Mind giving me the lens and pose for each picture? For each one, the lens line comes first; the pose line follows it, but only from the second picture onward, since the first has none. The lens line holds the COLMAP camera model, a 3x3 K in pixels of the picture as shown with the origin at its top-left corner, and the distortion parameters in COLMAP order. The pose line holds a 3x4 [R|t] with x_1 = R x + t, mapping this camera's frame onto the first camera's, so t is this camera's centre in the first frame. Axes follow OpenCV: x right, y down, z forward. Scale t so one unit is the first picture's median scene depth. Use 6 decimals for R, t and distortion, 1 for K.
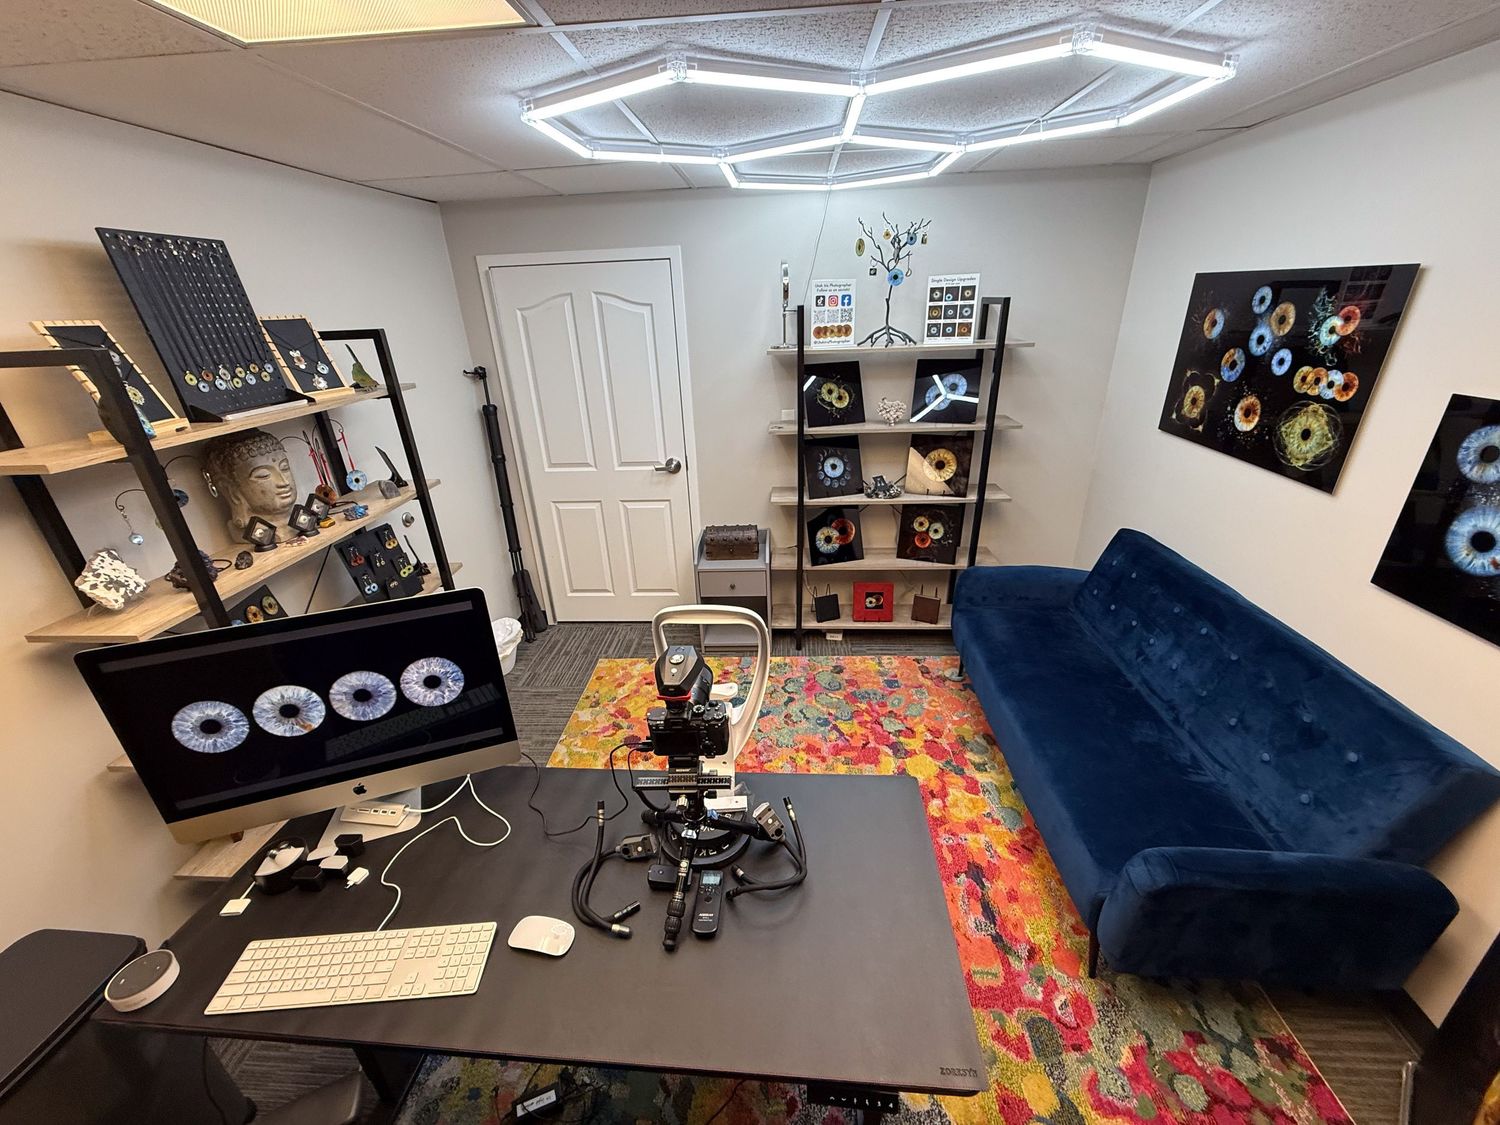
lens RADIAL K [[594.4, 0, 750.0], [0, 594.4, 562.5], [0, 0, 1]] dist [0.000453, -0.000261]
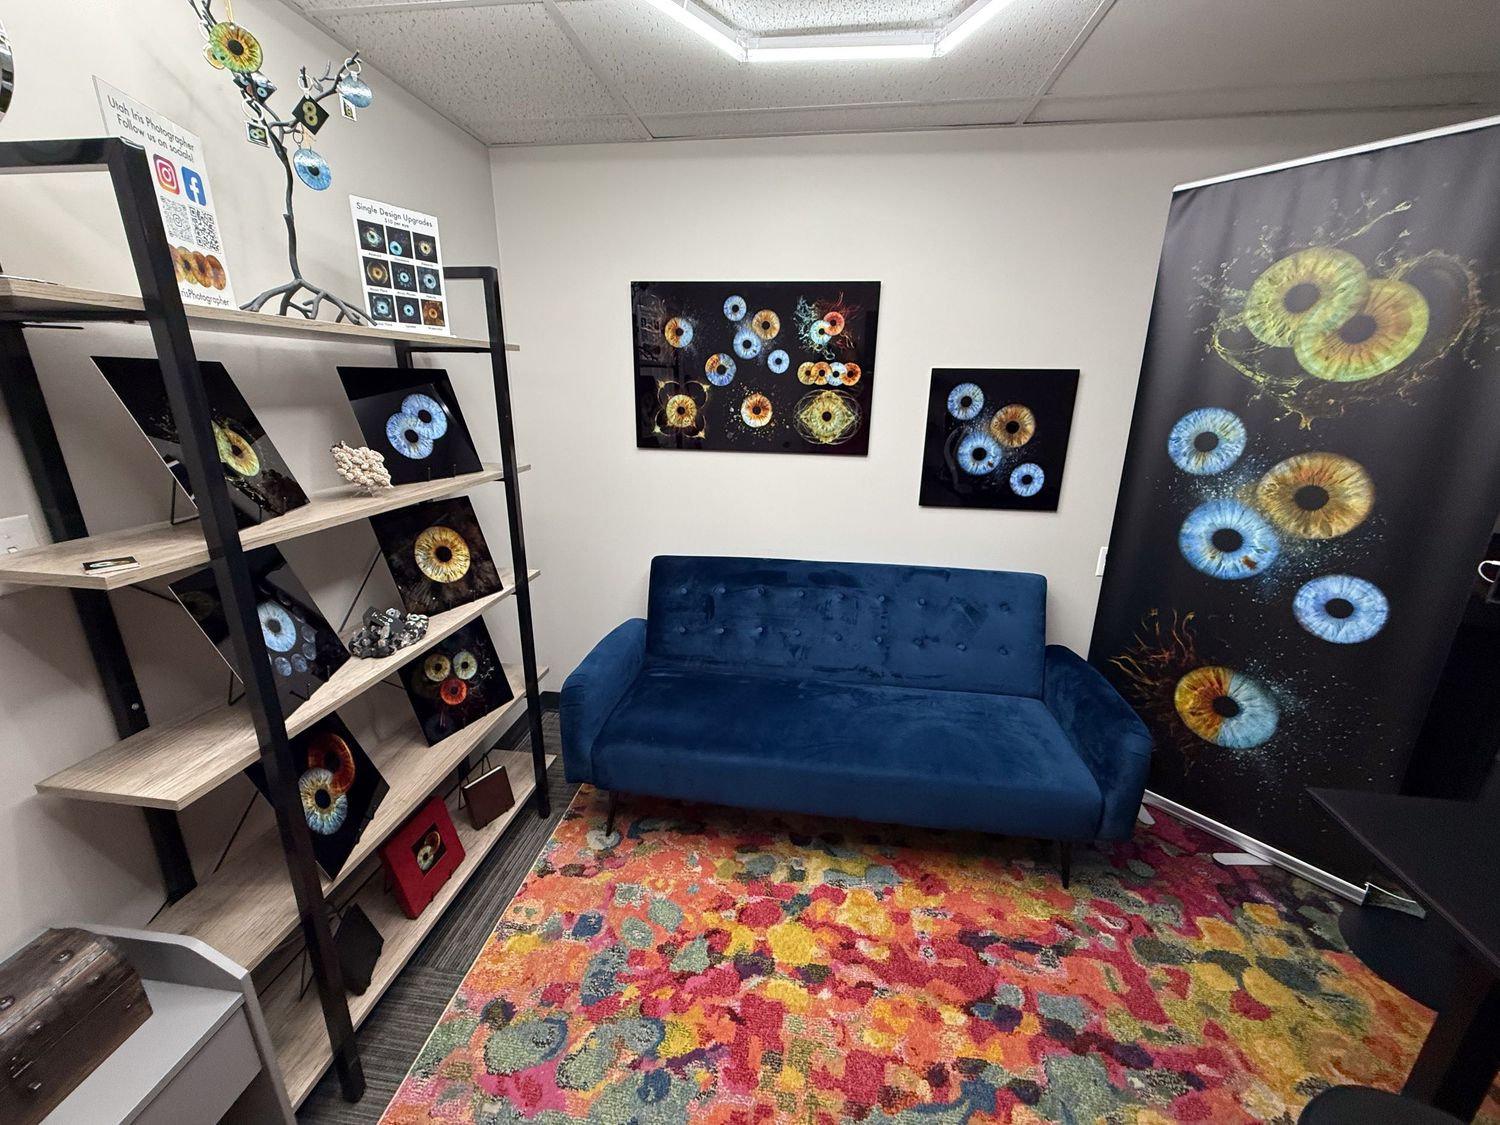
lens RADIAL K [[594.4, 0, 750.0], [0, 594.4, 562.5], [0, 0, 1]] dist [0.000453, -0.000261]
pose [[0.071582, -0.253154, 0.964774, -0.277774], [0.392351, 0.896426, 0.206109, -0.216585], [-0.917026, 0.363776, 0.163493, 0.878723]]
